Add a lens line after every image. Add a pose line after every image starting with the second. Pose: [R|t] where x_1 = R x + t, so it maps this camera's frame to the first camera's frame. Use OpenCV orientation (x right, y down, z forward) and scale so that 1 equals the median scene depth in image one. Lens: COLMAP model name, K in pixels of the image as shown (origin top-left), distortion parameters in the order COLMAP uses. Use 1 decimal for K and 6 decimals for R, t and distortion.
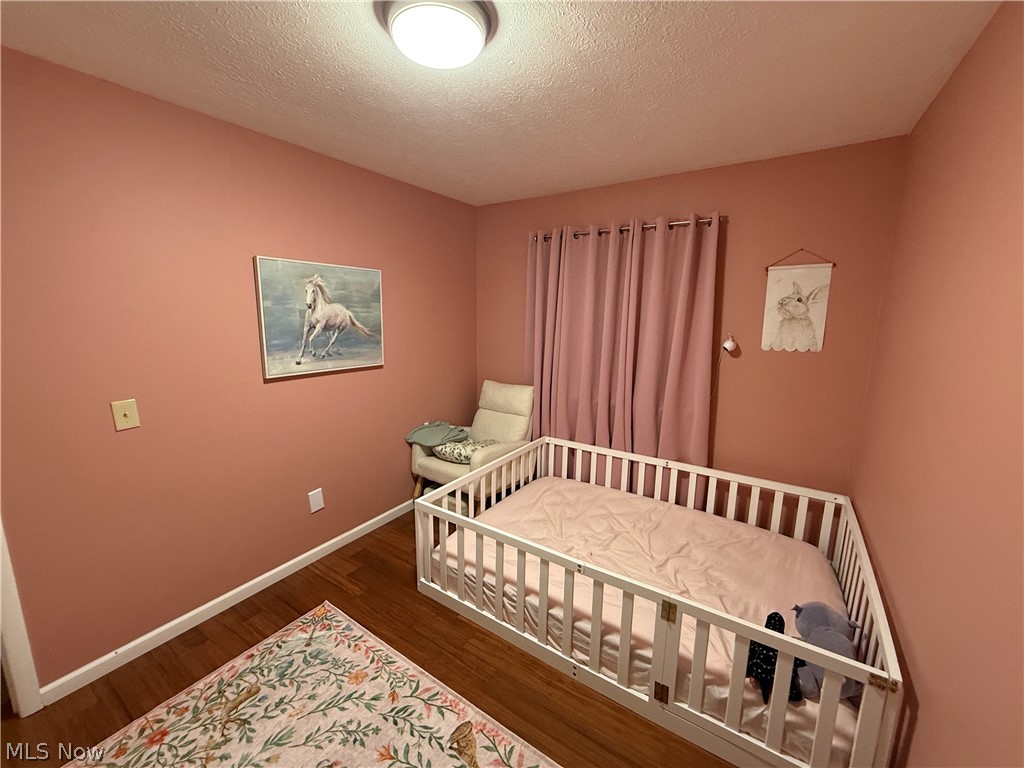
lens RADIAL K [[409.0, 0, 509.4], [0, 409.0, 383.3], [0, 0, 1]] dist [-0.000512, 0.000355]
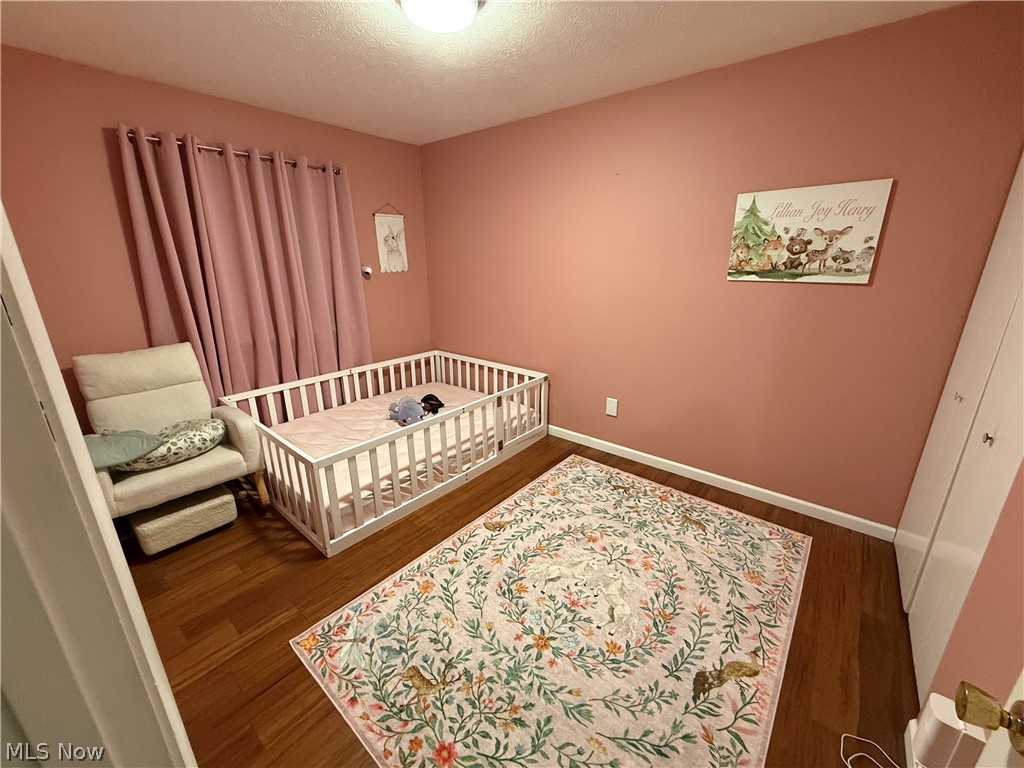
lens RADIAL K [[409.0, 0, 510.2], [0, 409.0, 383.8], [0, 0, 1]] dist [-0.000512, 0.000355]
pose [[0.101292, -0.305671, 0.946734, -1.110976], [0.175033, 0.942260, 0.285500, -0.056387], [-0.979338, 0.136791, 0.148946, 0.500478]]
